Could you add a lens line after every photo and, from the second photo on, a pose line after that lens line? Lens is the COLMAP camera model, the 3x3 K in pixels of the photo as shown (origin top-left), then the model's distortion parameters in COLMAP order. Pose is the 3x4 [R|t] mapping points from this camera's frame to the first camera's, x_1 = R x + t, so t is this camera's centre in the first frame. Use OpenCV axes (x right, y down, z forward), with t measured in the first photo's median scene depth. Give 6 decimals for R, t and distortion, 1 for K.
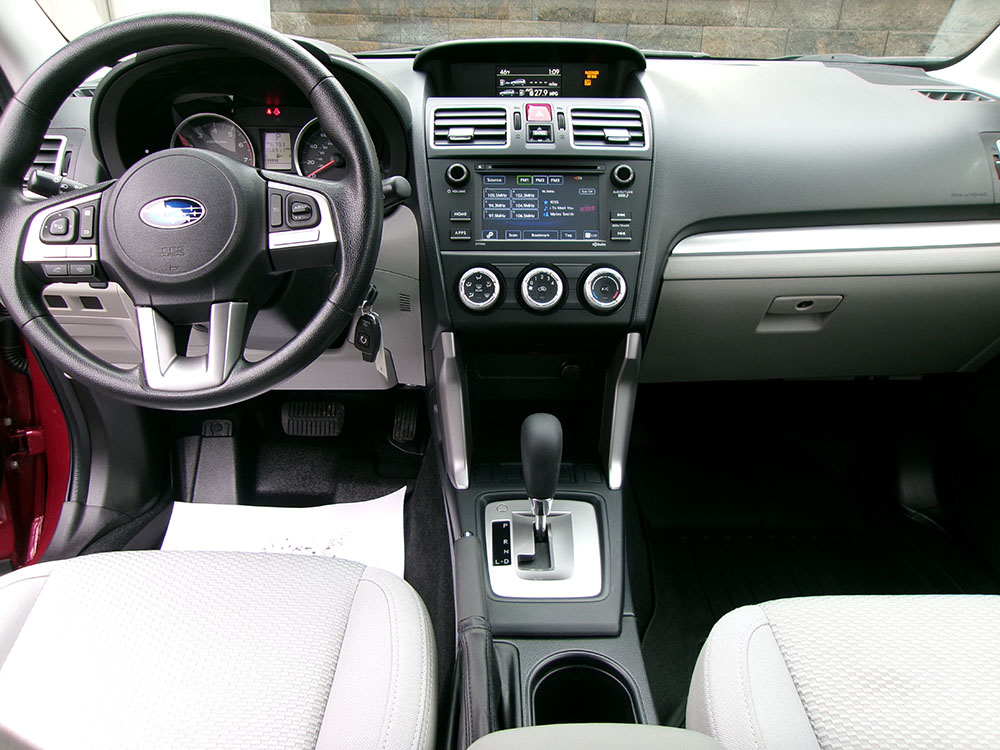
lens RADIAL K [[765.8, 0, 507.2], [0, 765.8, 374.0], [0, 0, 1]] dist [-0.021699, 0.041118]
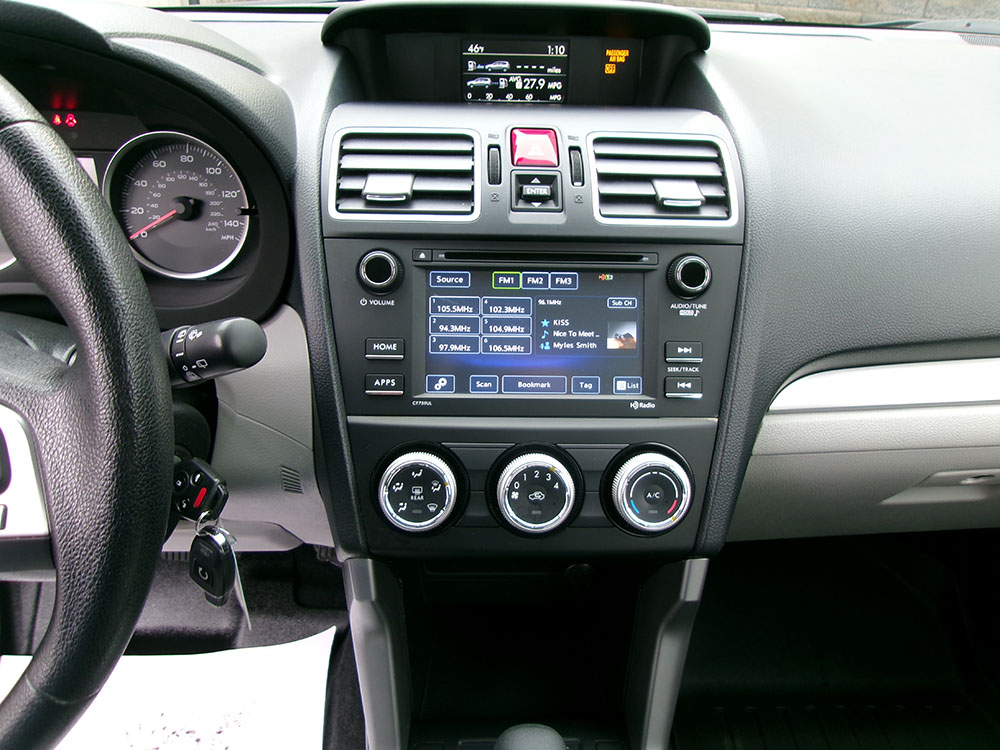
lens RADIAL K [[765.8, 0, 502.2], [0, 765.8, 373.9], [0, 0, 1]] dist [-0.021699, 0.041118]
pose [[0.999654, 0.011391, 0.023728, 0.007827], [-0.013257, 0.996706, 0.080005, -0.231397], [-0.022738, -0.080292, 0.996512, 0.462204]]
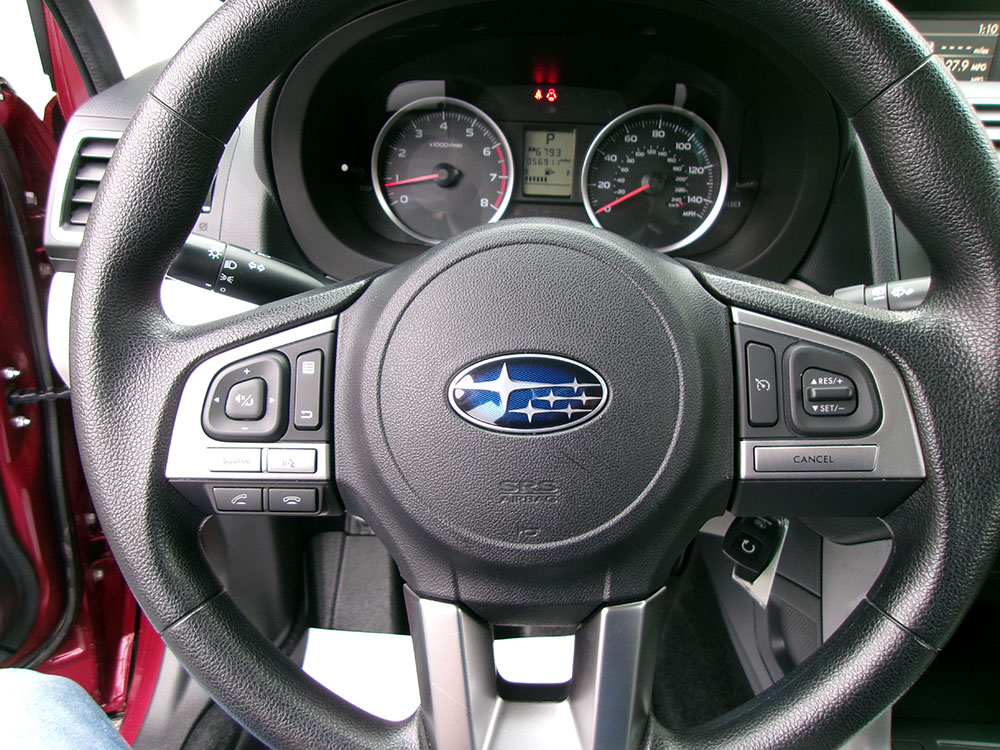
lens RADIAL K [[765.8, 0, 502.1], [0, 765.8, 374.6], [0, 0, 1]] dist [-0.021699, 0.041118]
pose [[0.996908, 0.046741, -0.063168, -0.329839], [-0.042570, 0.996922, 0.065843, -0.191227], [0.066051, -0.062950, 0.995829, 0.461361]]
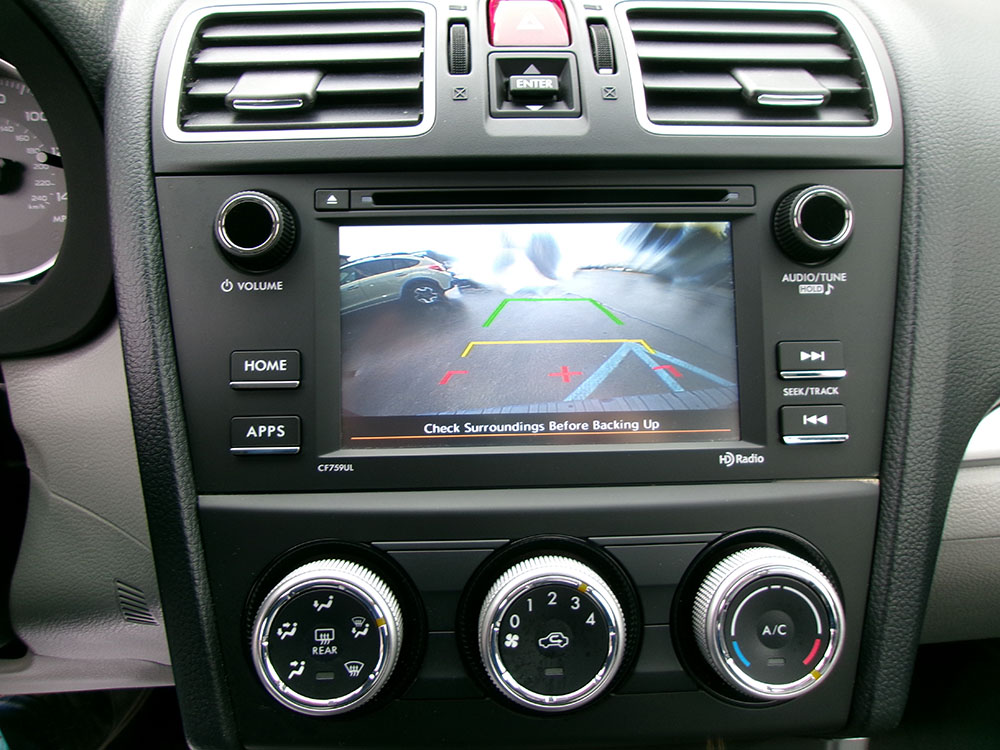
lens RADIAL K [[765.8, 0, 500.3], [0, 765.8, 372.6], [0, 0, 1]] dist [-0.021699, 0.041118]
pose [[0.999723, -0.017785, 0.015412, 0.023133], [0.017679, 0.999820, 0.006947, -0.204614], [-0.015533, -0.006672, 0.999857, 0.701825]]
